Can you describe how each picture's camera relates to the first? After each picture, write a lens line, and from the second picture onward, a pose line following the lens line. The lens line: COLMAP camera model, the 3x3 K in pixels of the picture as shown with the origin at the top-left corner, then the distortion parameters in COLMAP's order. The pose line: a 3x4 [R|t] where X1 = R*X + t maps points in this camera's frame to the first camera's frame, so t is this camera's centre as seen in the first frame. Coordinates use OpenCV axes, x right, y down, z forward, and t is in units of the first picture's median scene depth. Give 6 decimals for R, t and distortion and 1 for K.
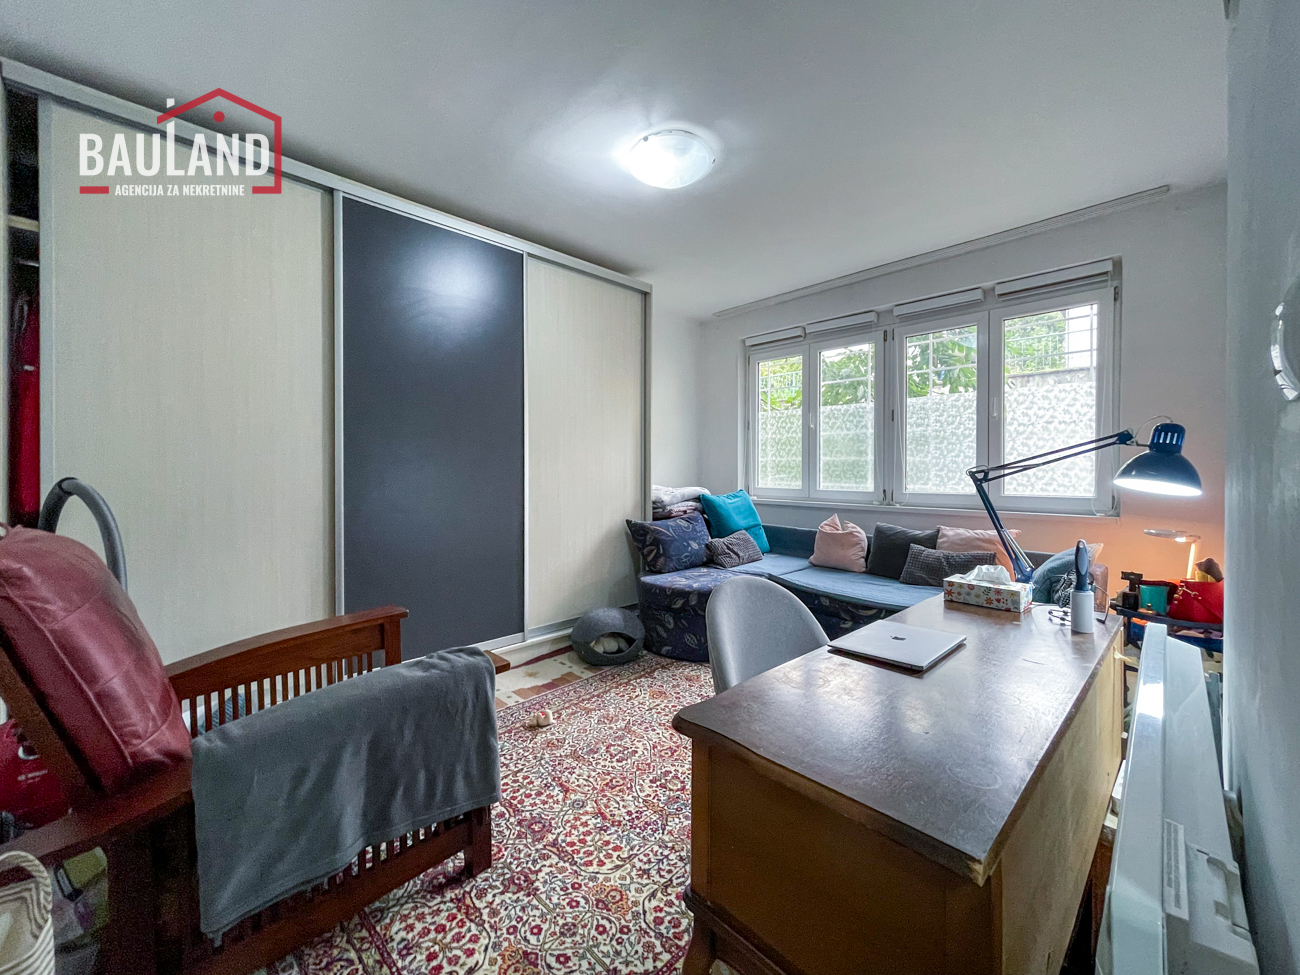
lens RADIAL K [[525.8, 0, 644.7], [0, 525.8, 470.7], [0, 0, 1]] dist [0.002795, -0.000068]
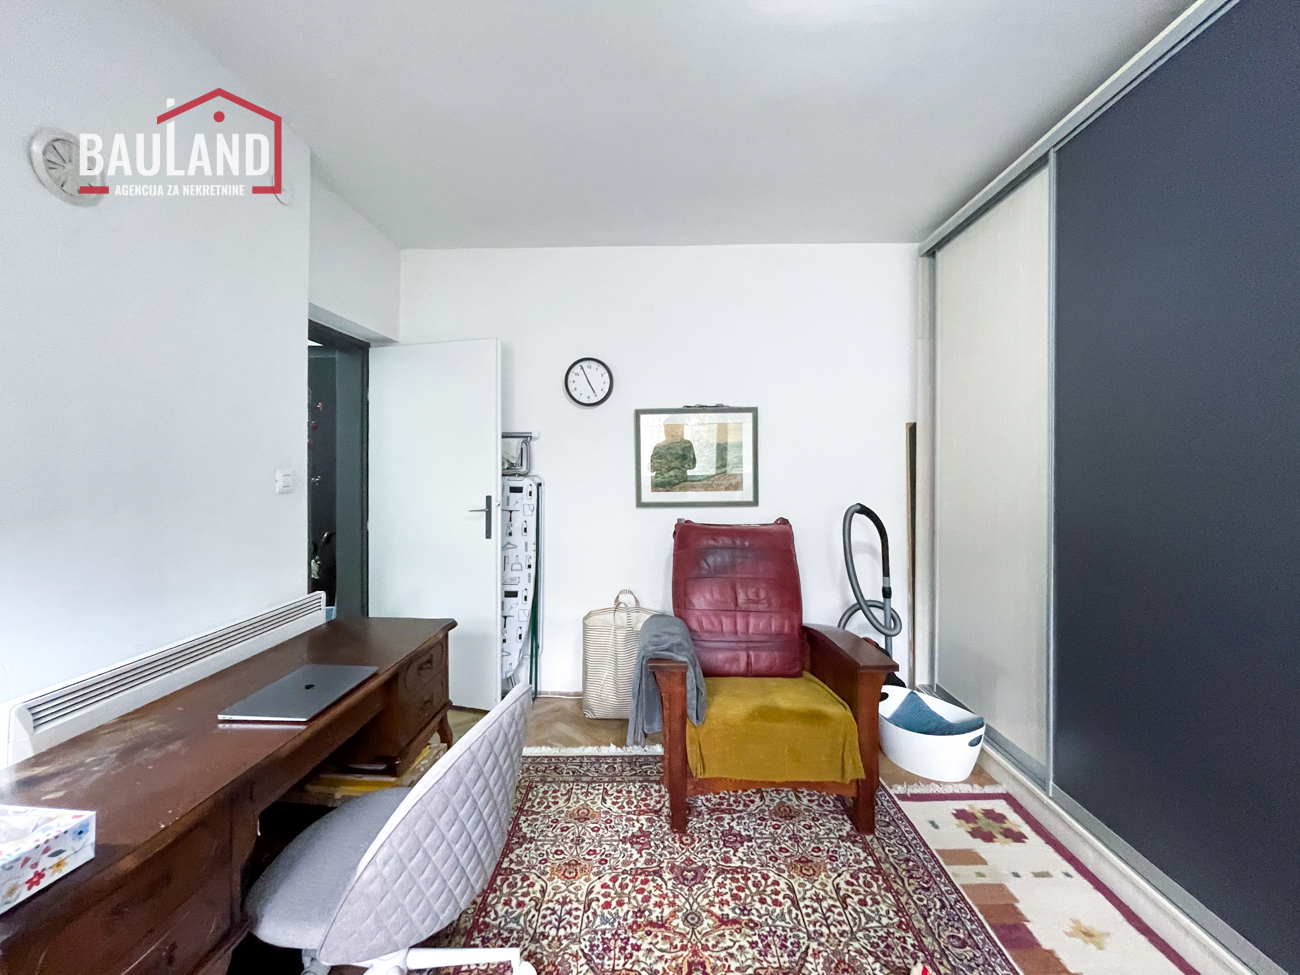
lens RADIAL K [[525.8, 0, 650.6], [0, 525.8, 479.1], [0, 0, 1]] dist [0.002795, -0.000068]
pose [[-0.709651, 0.008300, -0.704504, 0.573707], [0.000962, 0.999941, 0.010811, -0.085068], [0.704552, 0.006994, -0.709618, 1.749656]]
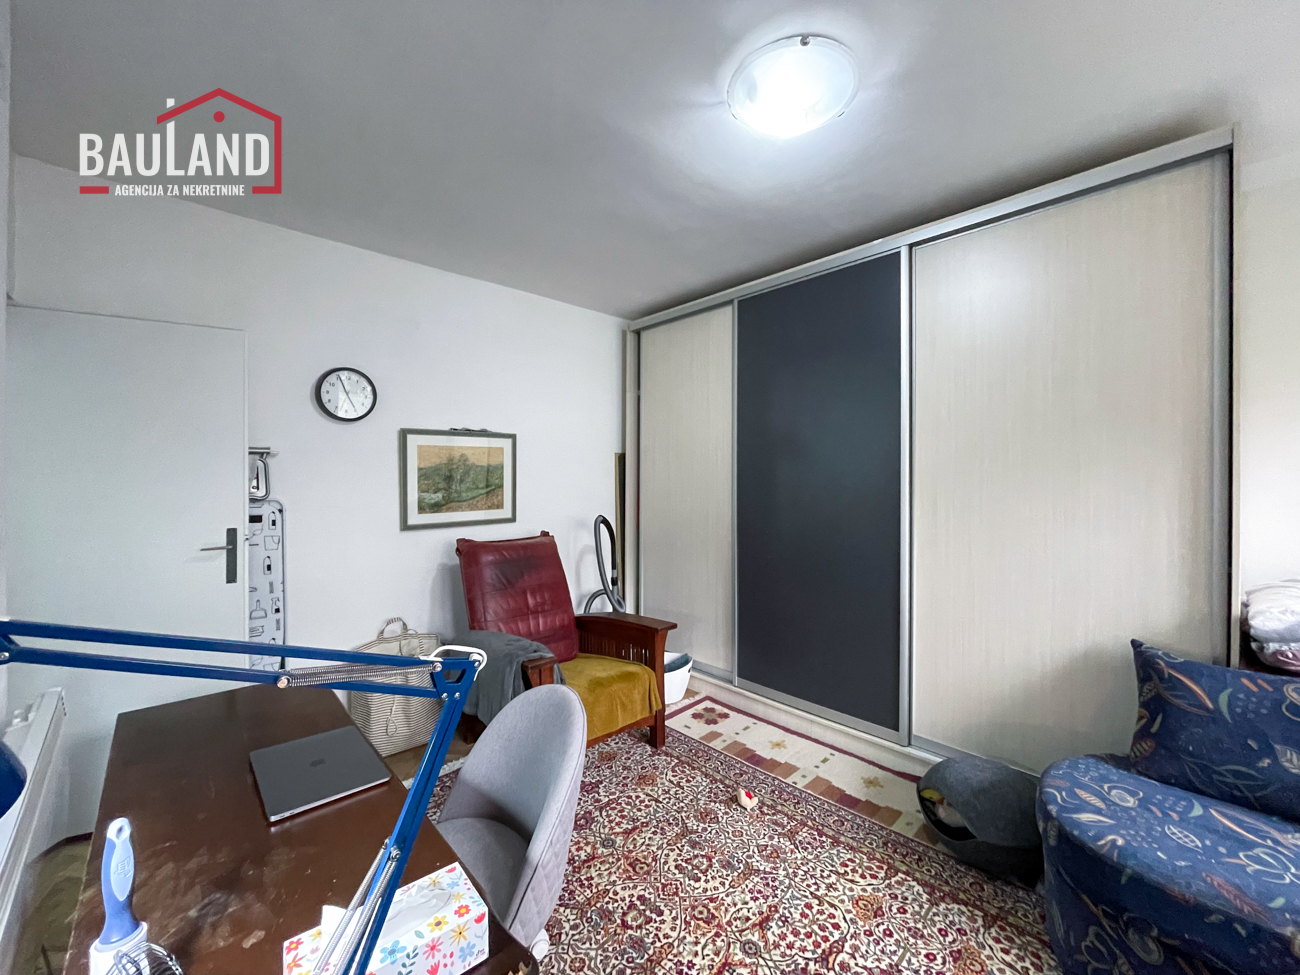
lens RADIAL K [[525.8, 0, 649.0], [0, 525.8, 483.6], [0, 0, 1]] dist [0.002795, -0.000068]
pose [[-0.013398, 0.008006, -0.999878, 1.090874], [0.001004, 0.999968, 0.007994, -0.139213], [0.999910, -0.000897, -0.013405, 1.247854]]
